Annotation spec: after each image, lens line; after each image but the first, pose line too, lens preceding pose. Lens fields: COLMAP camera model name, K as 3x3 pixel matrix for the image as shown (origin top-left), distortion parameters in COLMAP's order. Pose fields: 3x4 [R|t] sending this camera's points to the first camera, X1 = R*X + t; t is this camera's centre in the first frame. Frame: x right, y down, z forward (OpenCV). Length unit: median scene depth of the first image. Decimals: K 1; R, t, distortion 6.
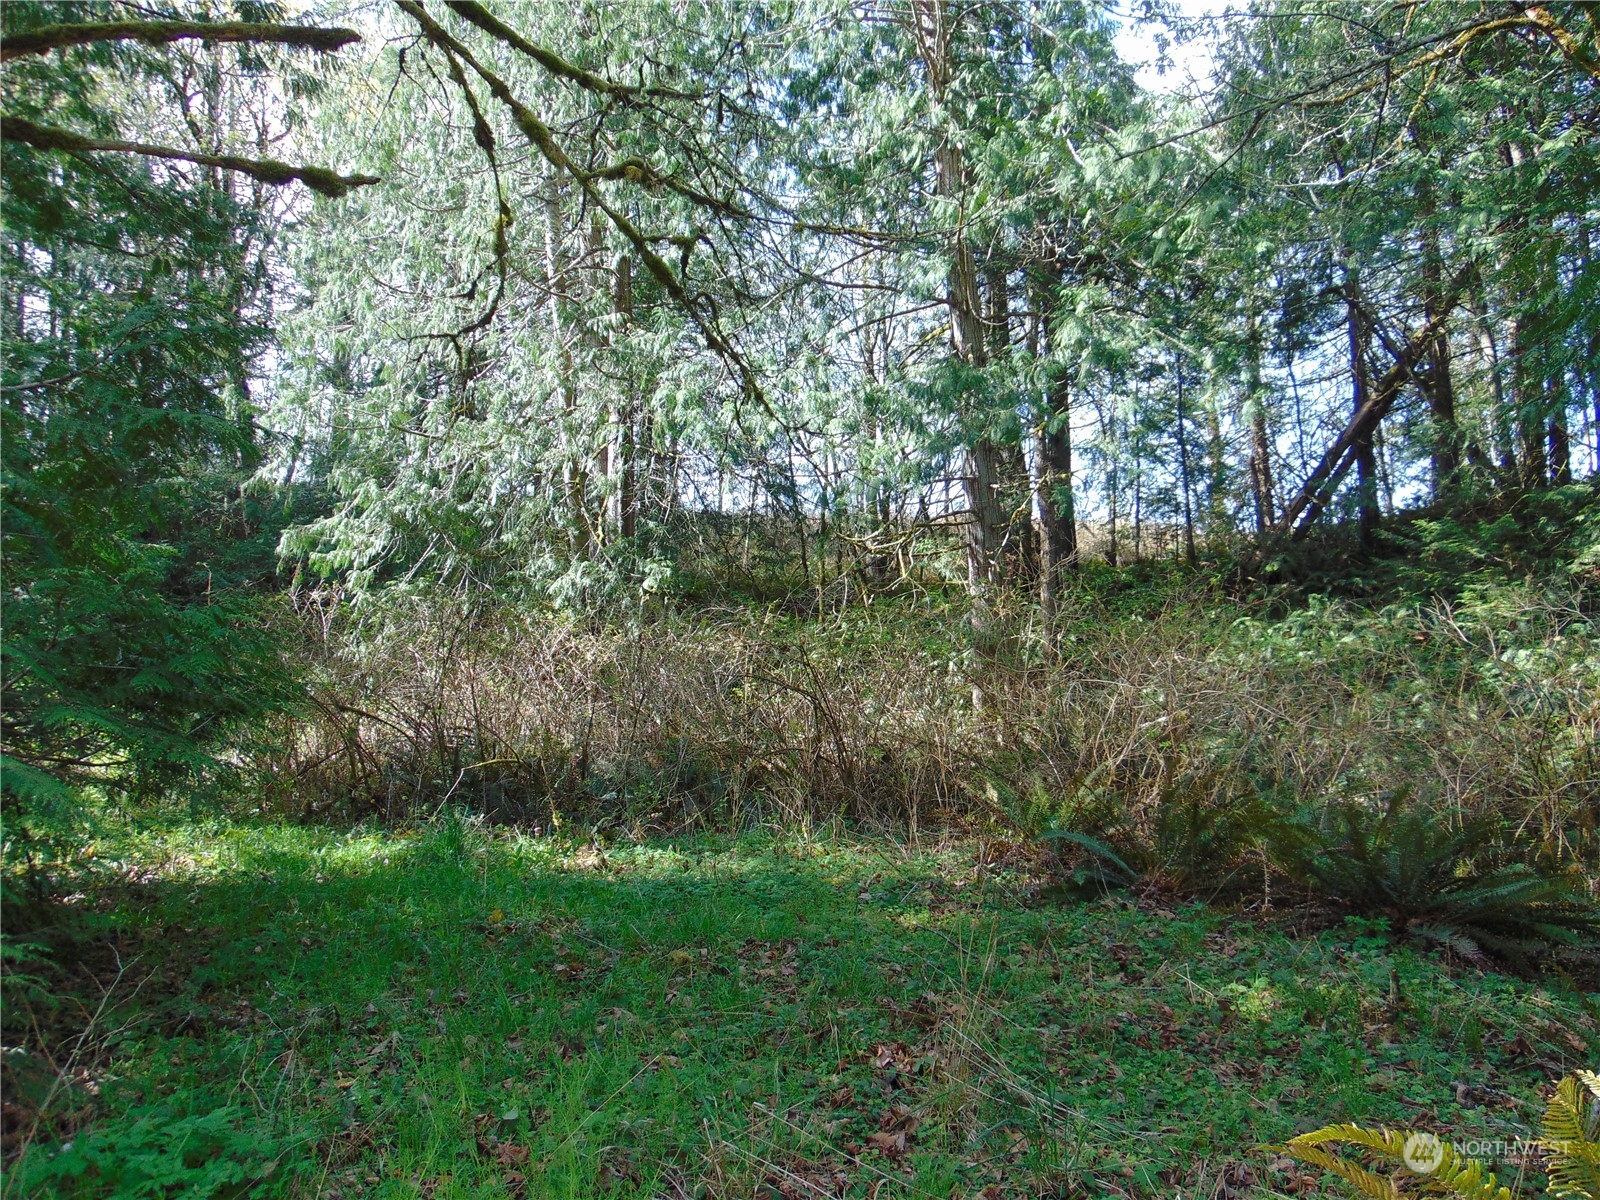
lens RADIAL K [[1198.8, 0, 795.9], [0, 1198.8, 592.4], [0, 0, 1]] dist [-0.000106, 0.002310]
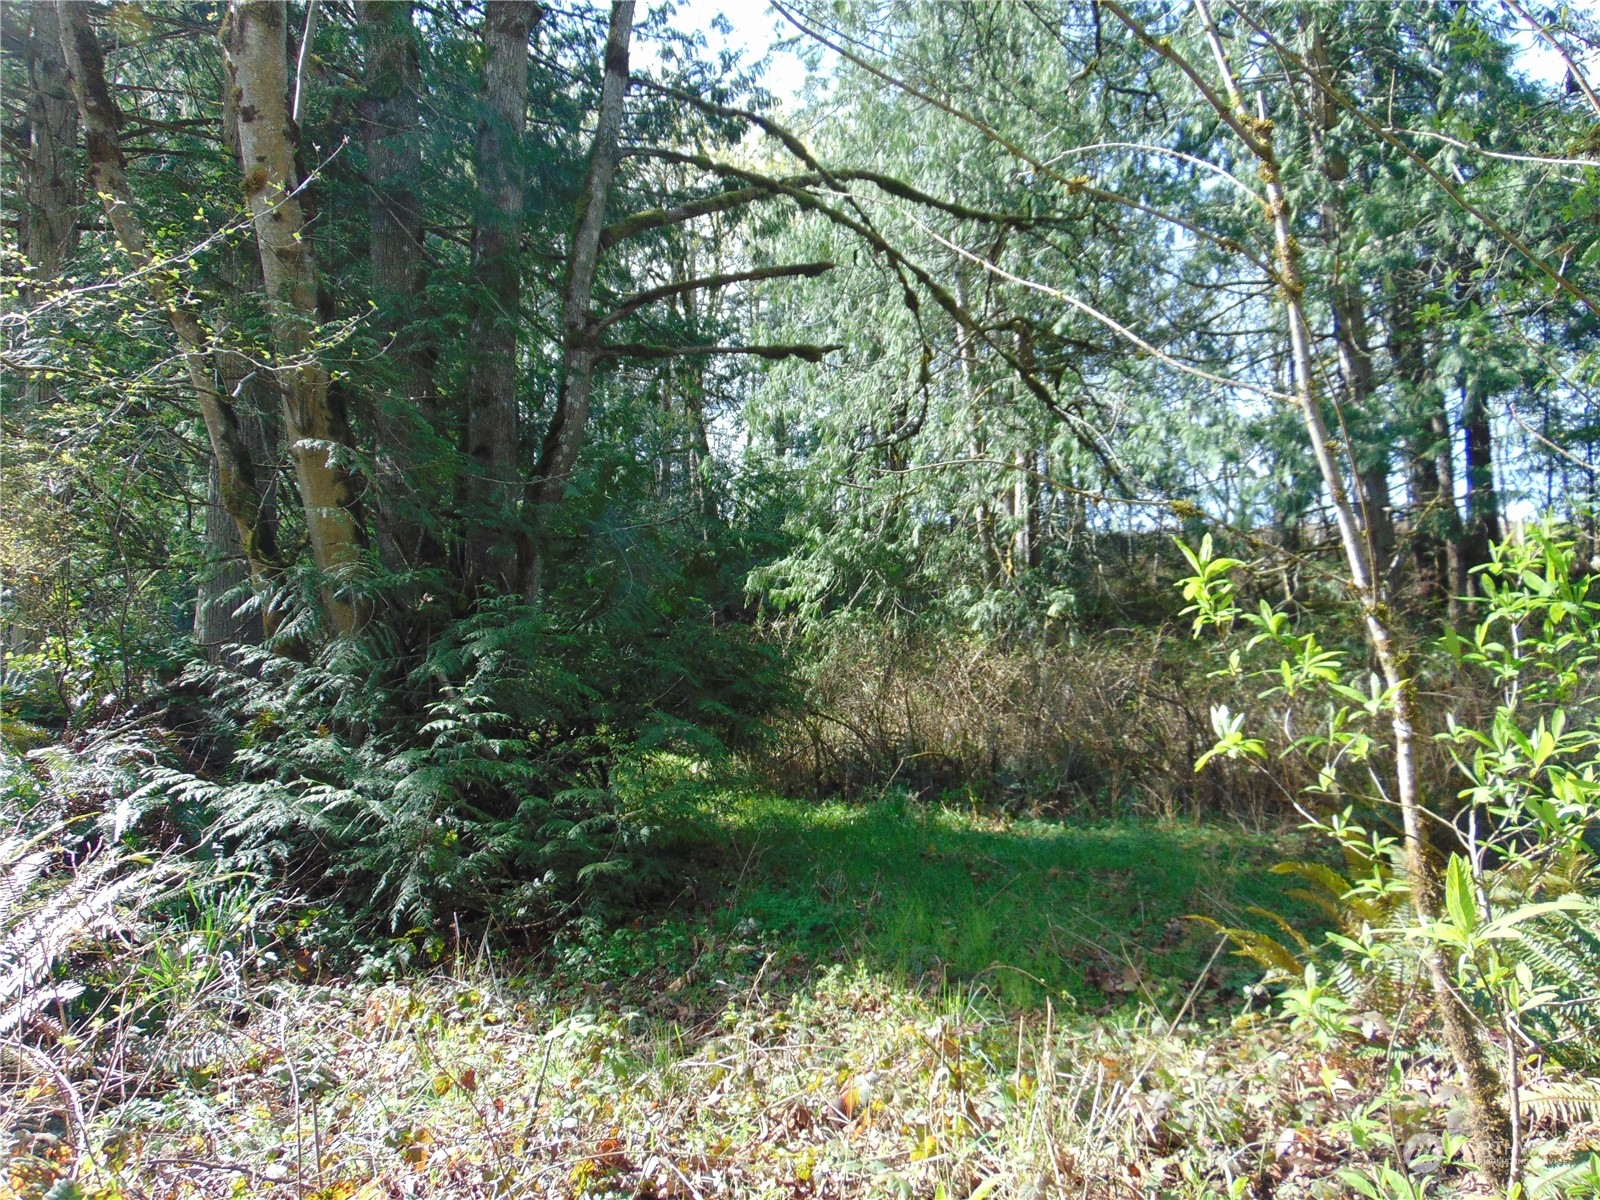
lens RADIAL K [[1198.8, 0, 795.9], [0, 1198.8, 592.4], [0, 0, 1]] dist [-0.000106, 0.002310]
pose [[0.941088, -0.022656, -0.337401, 0.029286], [0.017177, 0.999668, -0.019215, -0.006056], [0.337725, 0.012288, 0.941165, -0.135102]]
